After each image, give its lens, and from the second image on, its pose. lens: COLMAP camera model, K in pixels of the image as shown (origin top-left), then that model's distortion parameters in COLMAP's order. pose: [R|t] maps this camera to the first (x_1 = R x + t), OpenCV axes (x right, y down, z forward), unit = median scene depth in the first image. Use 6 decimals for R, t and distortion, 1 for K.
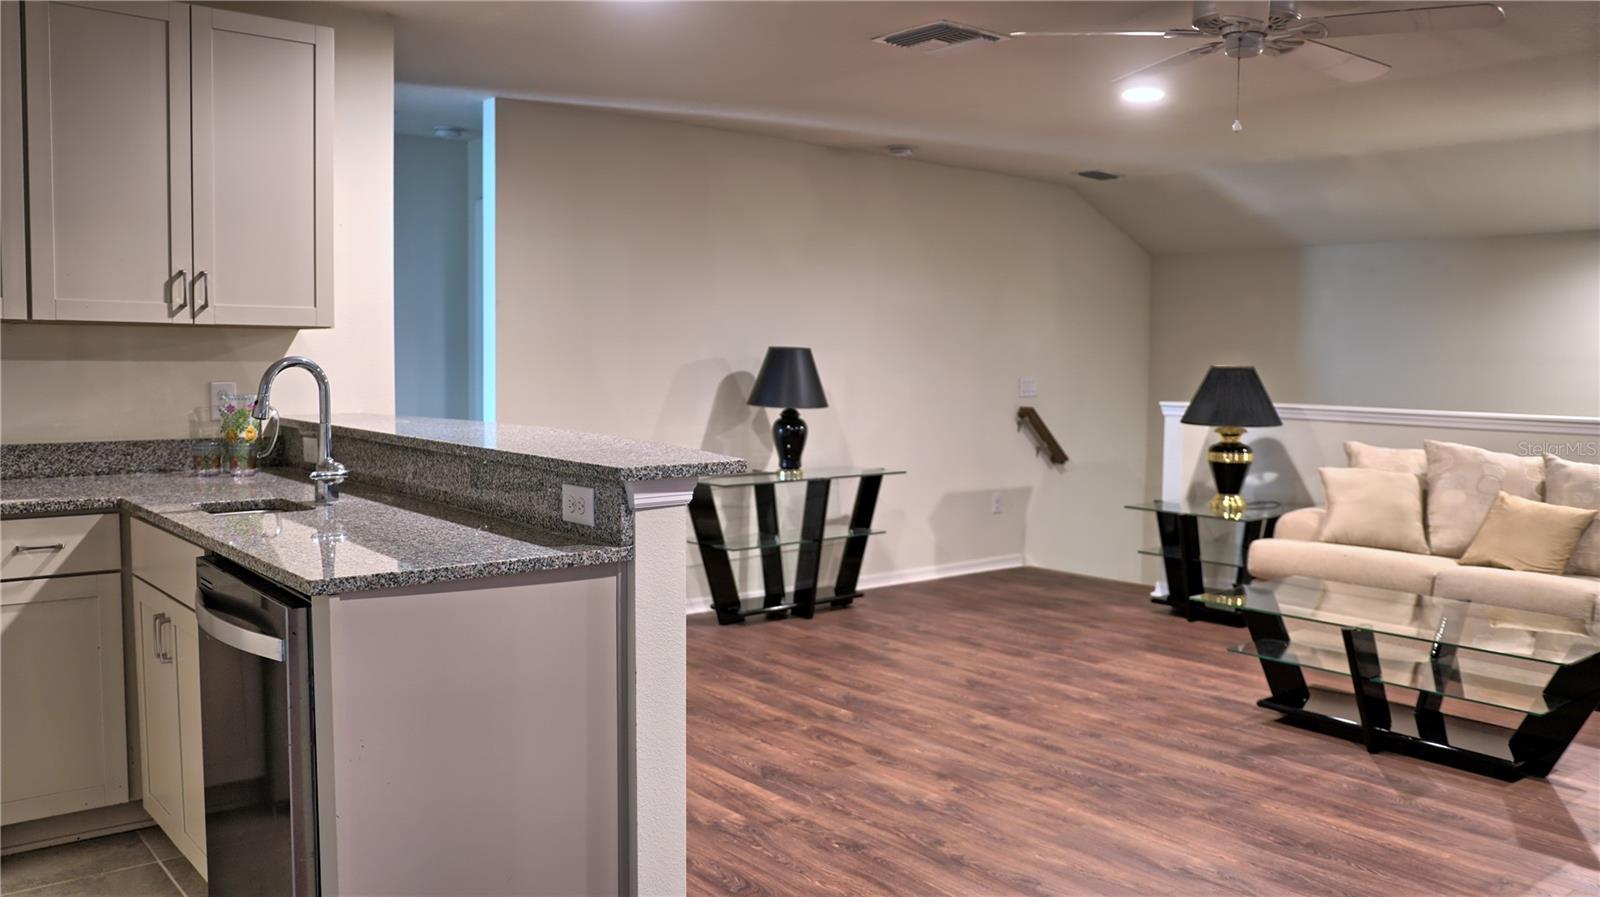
lens RADIAL K [[1272.1, 0, 797.6], [0, 1272.1, 448.2], [0, 0, 1]] dist [-0.048847, 0.006769]
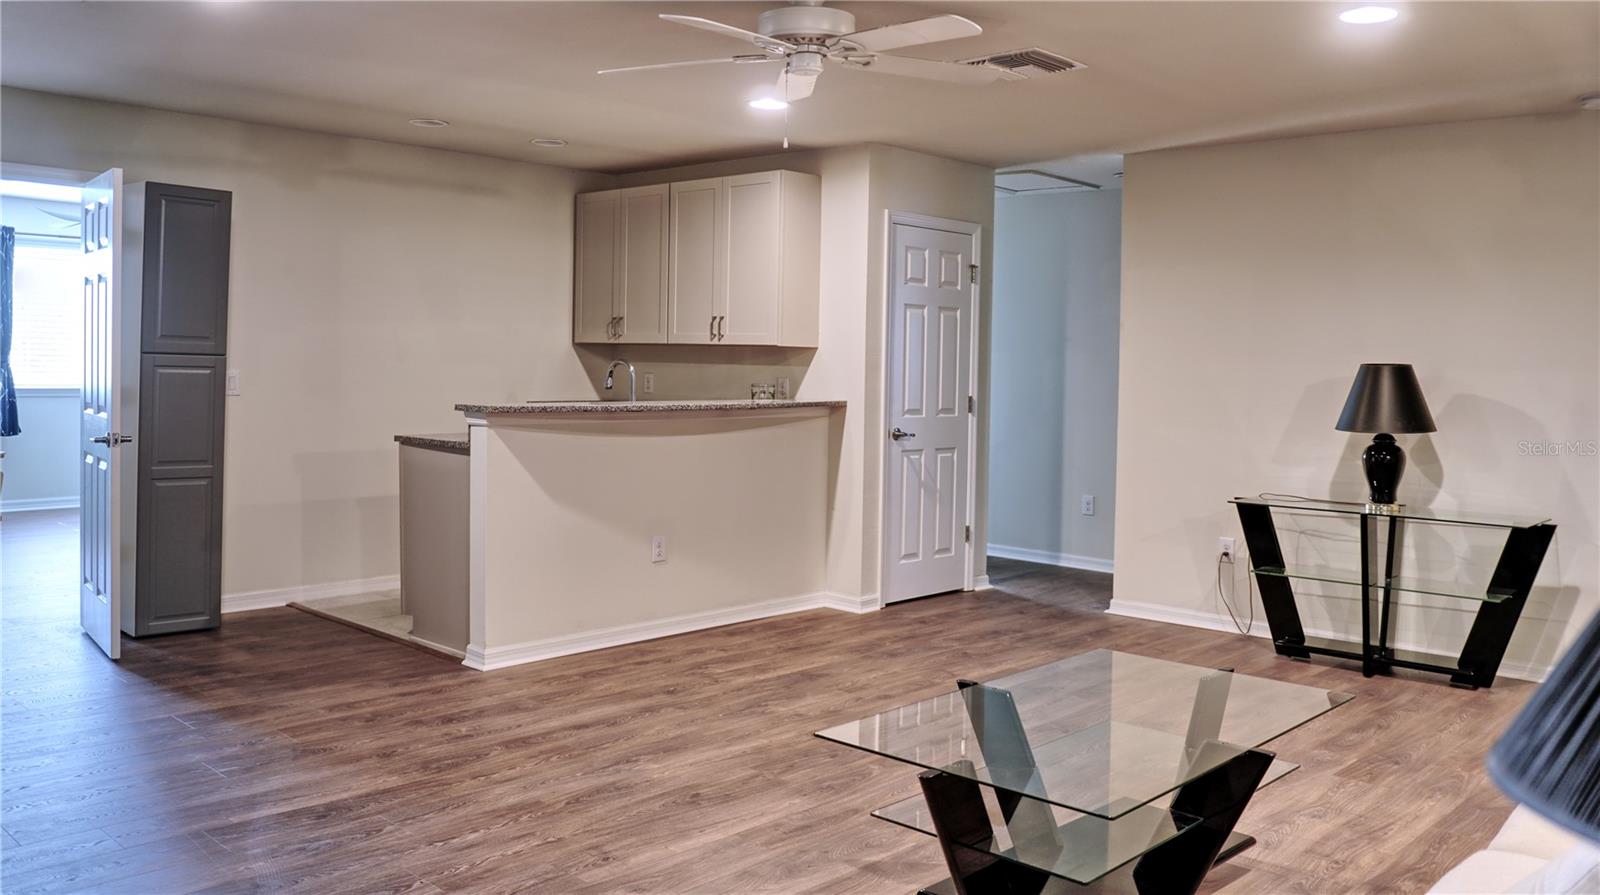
lens RADIAL K [[1279.0, 0, 797.3], [0, 1279.0, 444.6], [0, 0, 1]] dist [-0.006759, 0.010350]
pose [[0.132910, 0.059695, -0.989329, 1.374364], [-0.089465, 0.994832, 0.048008, -0.050248], [0.987082, 0.082130, 0.137564, 0.835046]]
